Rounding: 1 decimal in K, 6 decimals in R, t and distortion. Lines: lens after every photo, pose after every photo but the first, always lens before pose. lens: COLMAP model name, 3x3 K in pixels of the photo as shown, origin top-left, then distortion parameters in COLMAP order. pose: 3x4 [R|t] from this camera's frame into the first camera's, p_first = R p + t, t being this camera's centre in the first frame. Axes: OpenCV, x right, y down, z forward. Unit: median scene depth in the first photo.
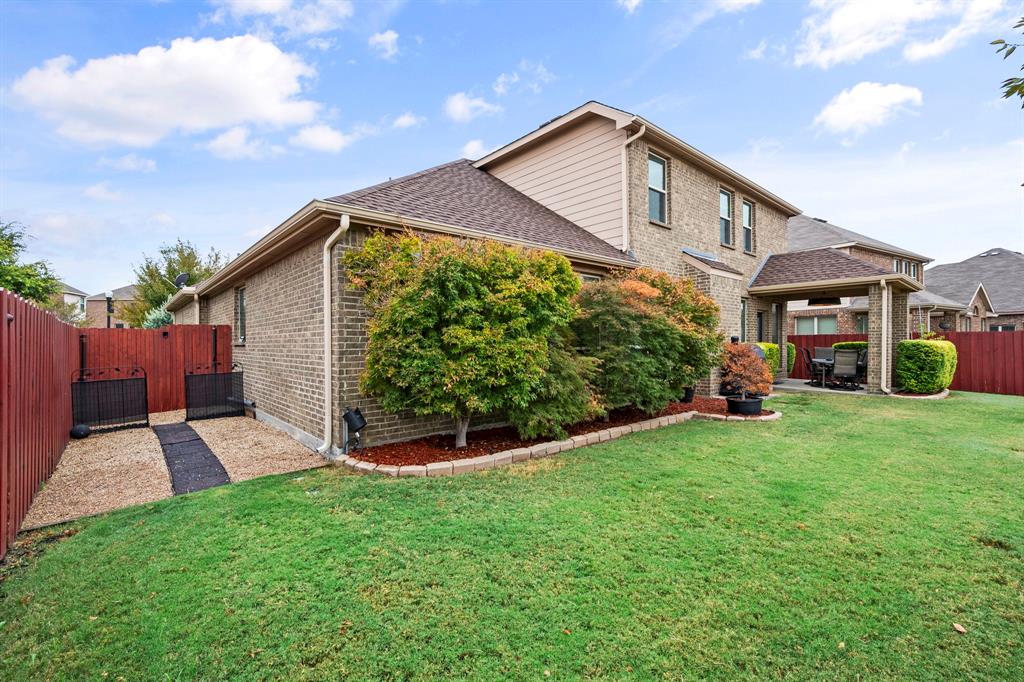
lens RADIAL K [[454.5, 0, 513.1], [0, 454.5, 352.9], [0, 0, 1]] dist [0.002412, 0.000170]
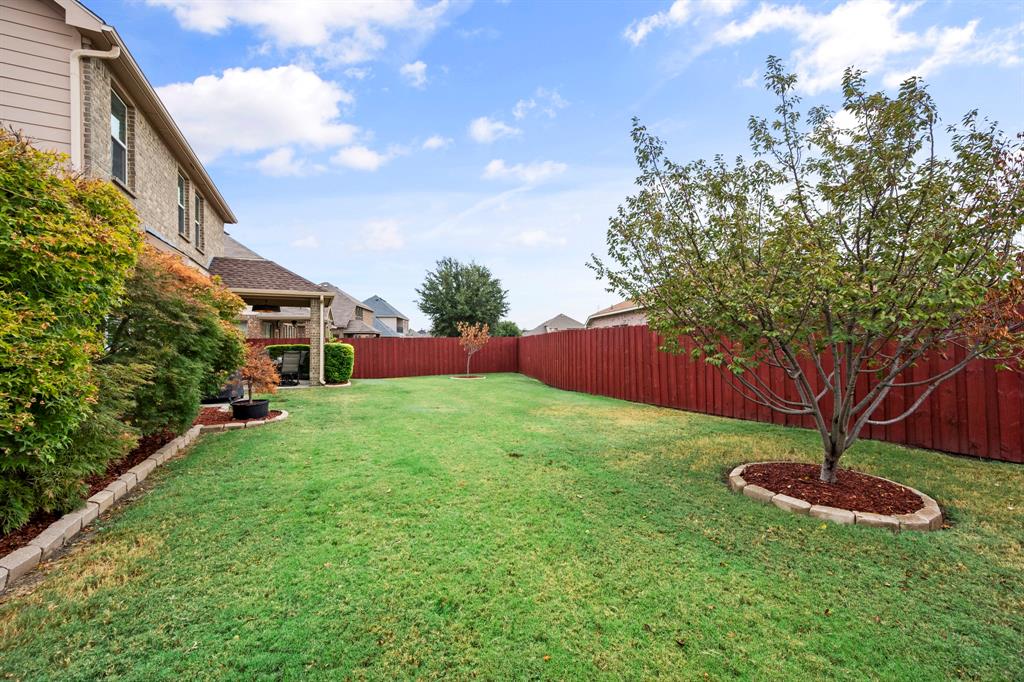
lens RADIAL K [[411.2, 0, 506.9], [0, 411.2, 344.3], [0, 0, 1]] dist [-0.002836, 0.000068]
pose [[0.246044, 0.003307, 0.969253, -0.175272], [0.026792, 0.999589, -0.010211, 0.000991], [-0.968888, 0.028481, 0.245854, 0.219857]]
